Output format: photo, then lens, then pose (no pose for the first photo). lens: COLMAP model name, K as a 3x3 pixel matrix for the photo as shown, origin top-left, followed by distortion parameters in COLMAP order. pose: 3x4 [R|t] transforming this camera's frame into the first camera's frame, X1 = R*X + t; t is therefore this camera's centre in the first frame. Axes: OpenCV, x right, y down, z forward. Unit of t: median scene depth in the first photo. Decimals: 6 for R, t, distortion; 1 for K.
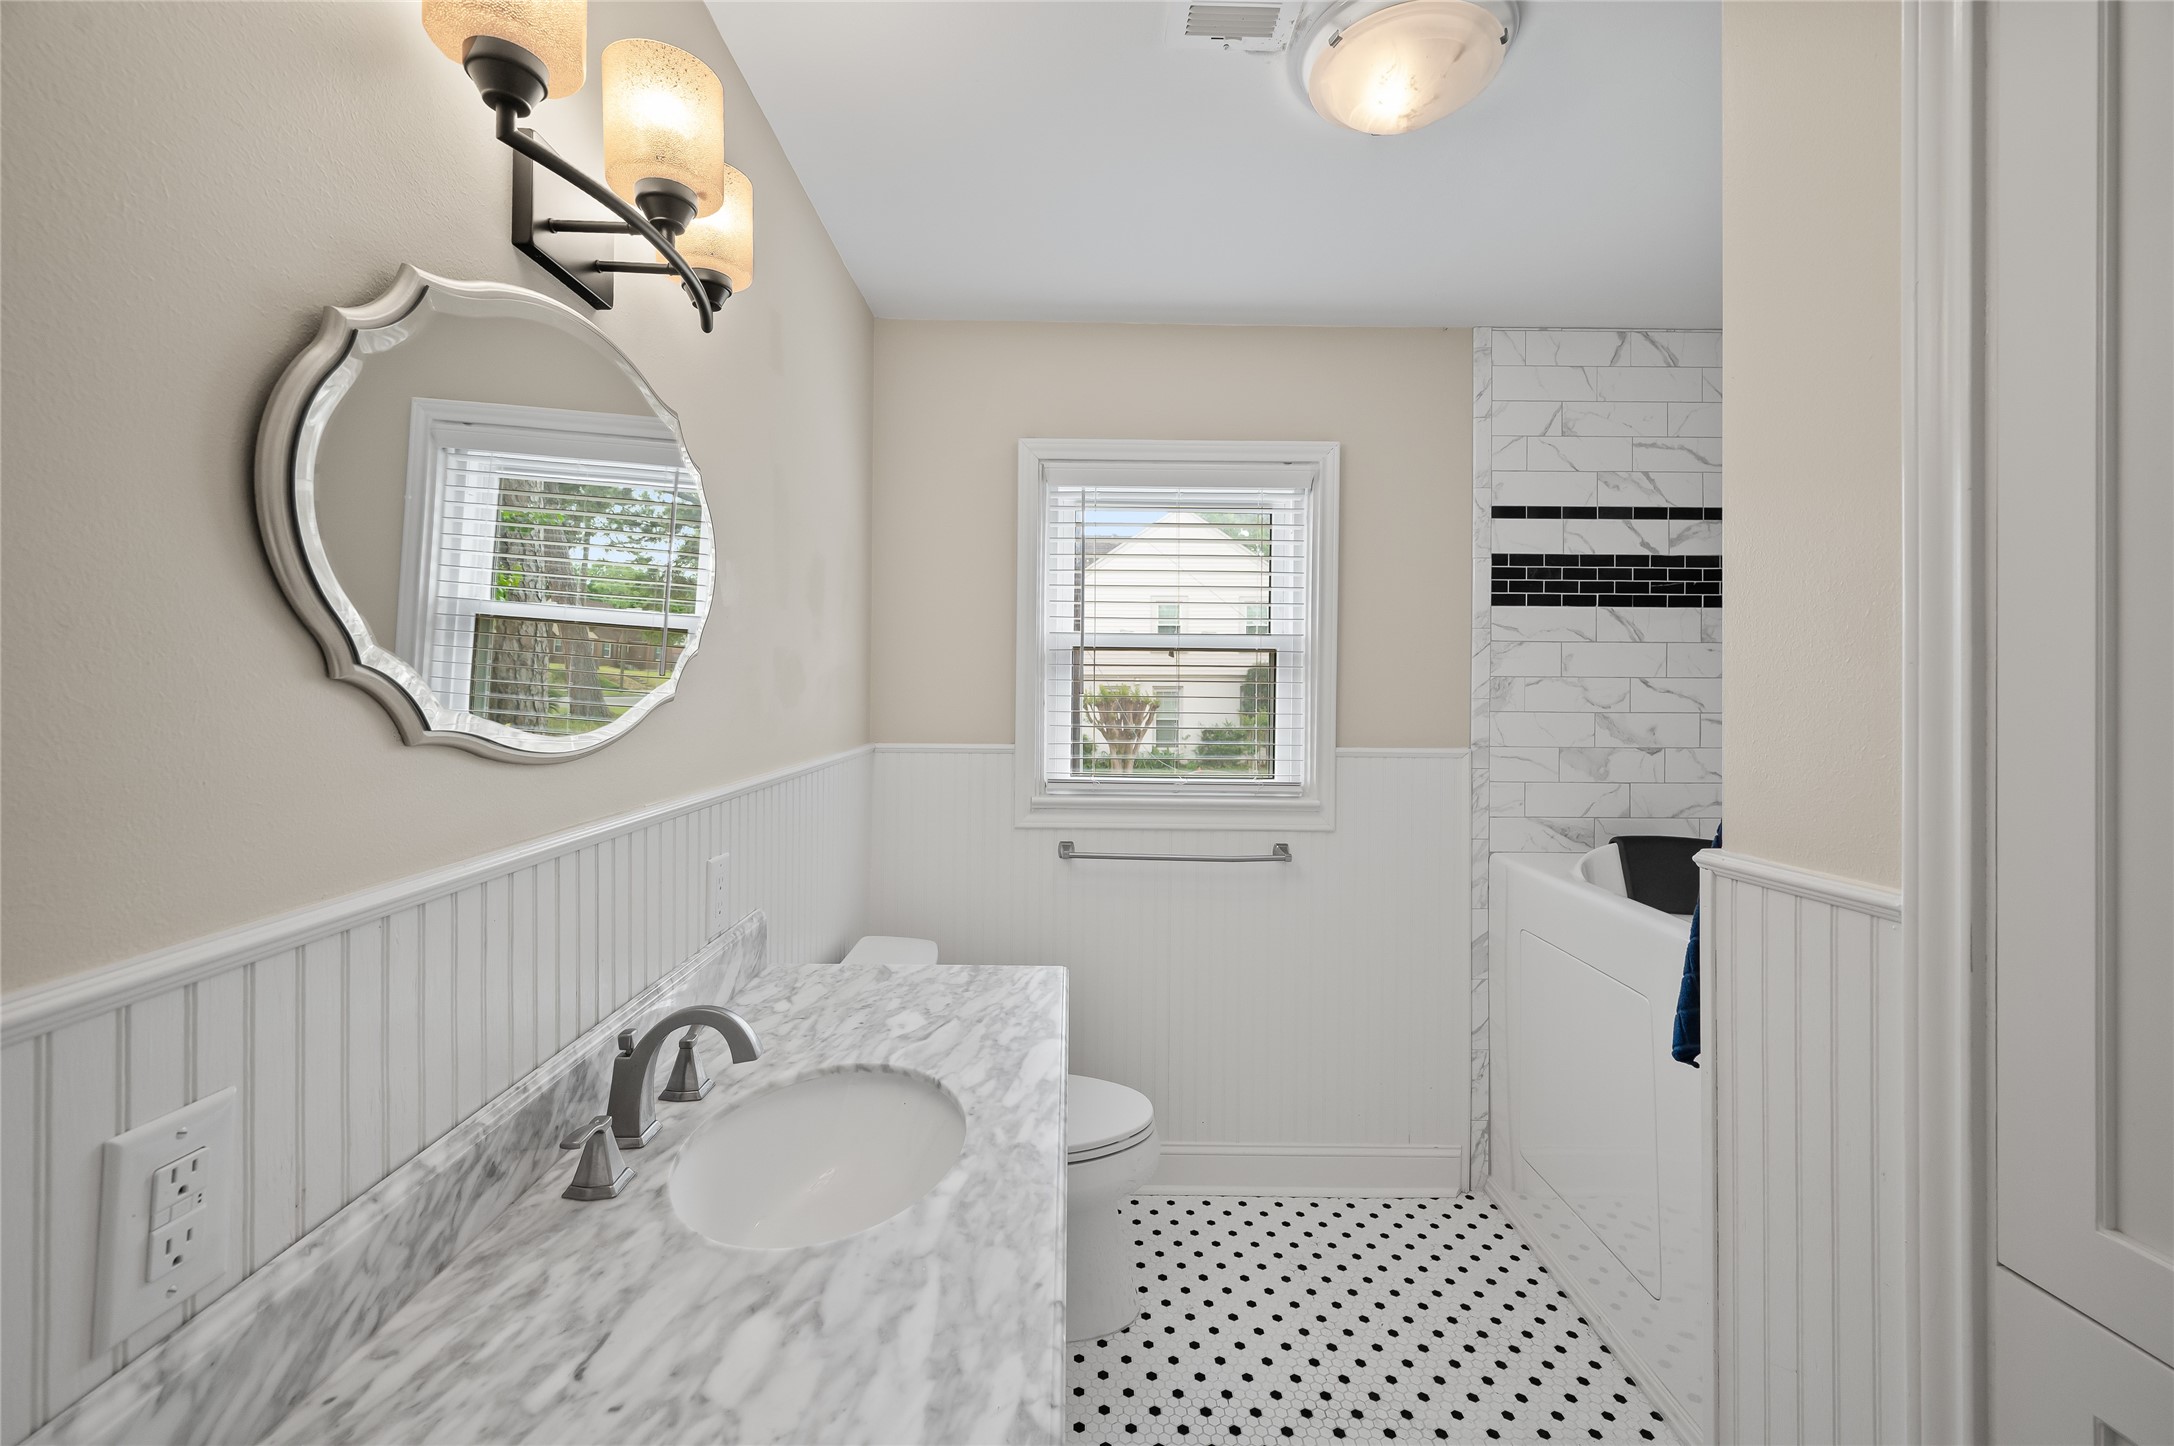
lens RADIAL K [[879.1, 0, 1091.9], [0, 879.1, 678.3], [0, 0, 1]] dist [-0.001045, 0.000356]
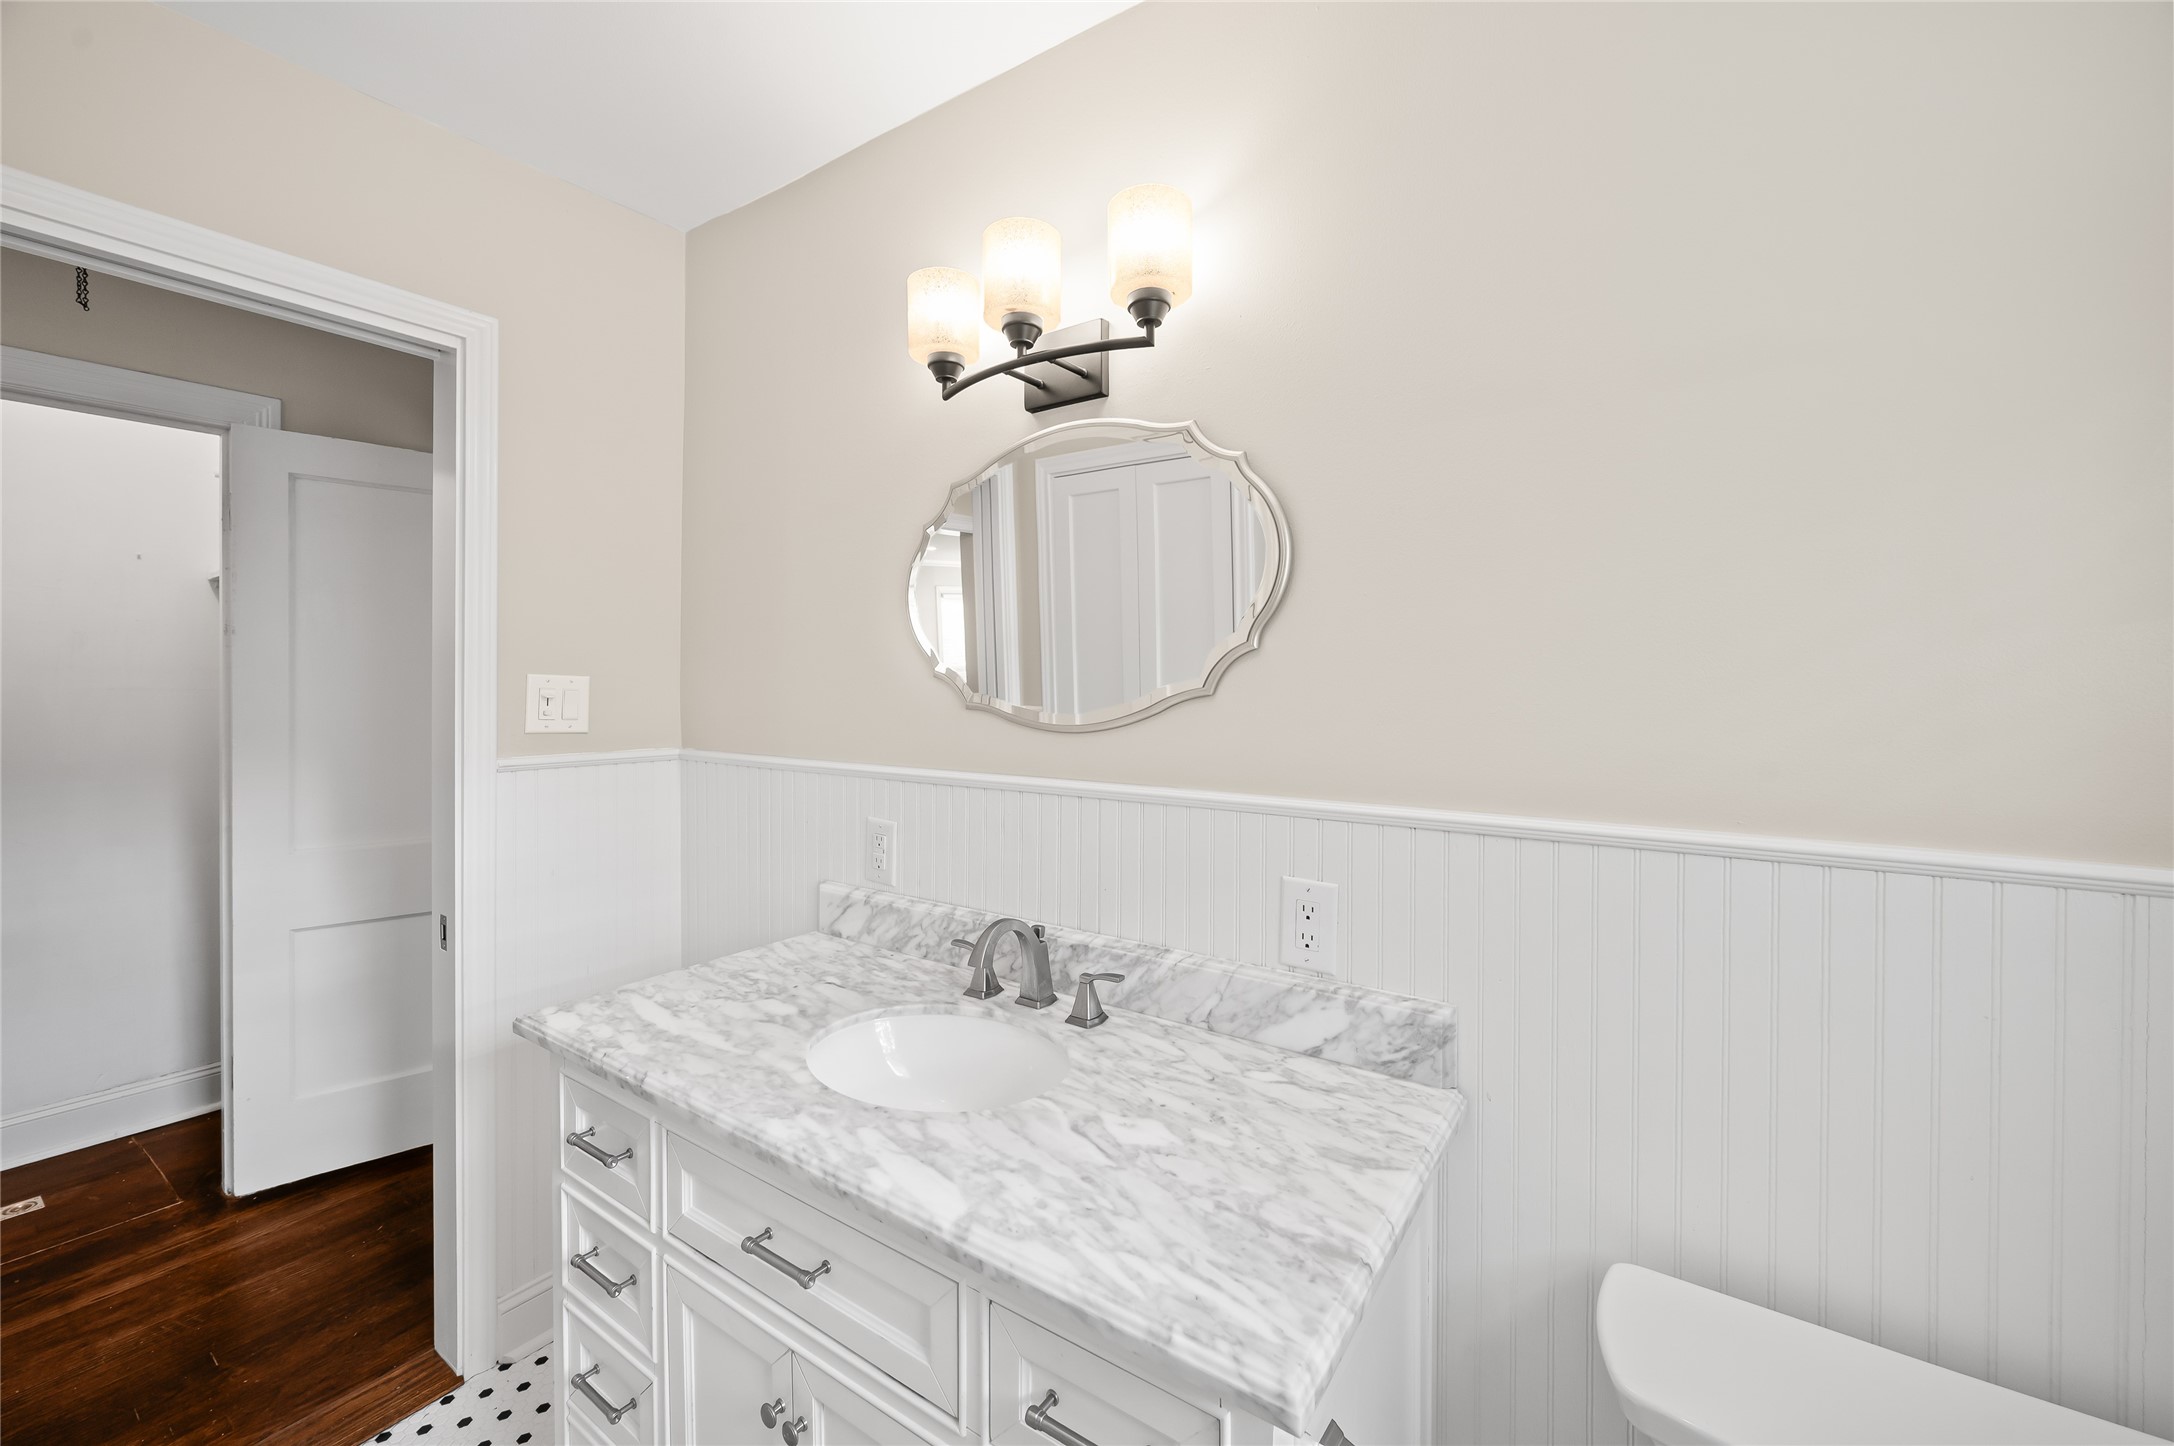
lens RADIAL K [[879.1, 0, 1091.9], [0, 879.1, 678.3], [0, 0, 1]] dist [-0.001045, 0.000356]
pose [[-0.593727, -0.018597, -0.804452, 0.704805], [-0.003094, 0.999778, -0.020828, 0.046505], [0.804661, -0.009877, -0.593653, 2.414925]]
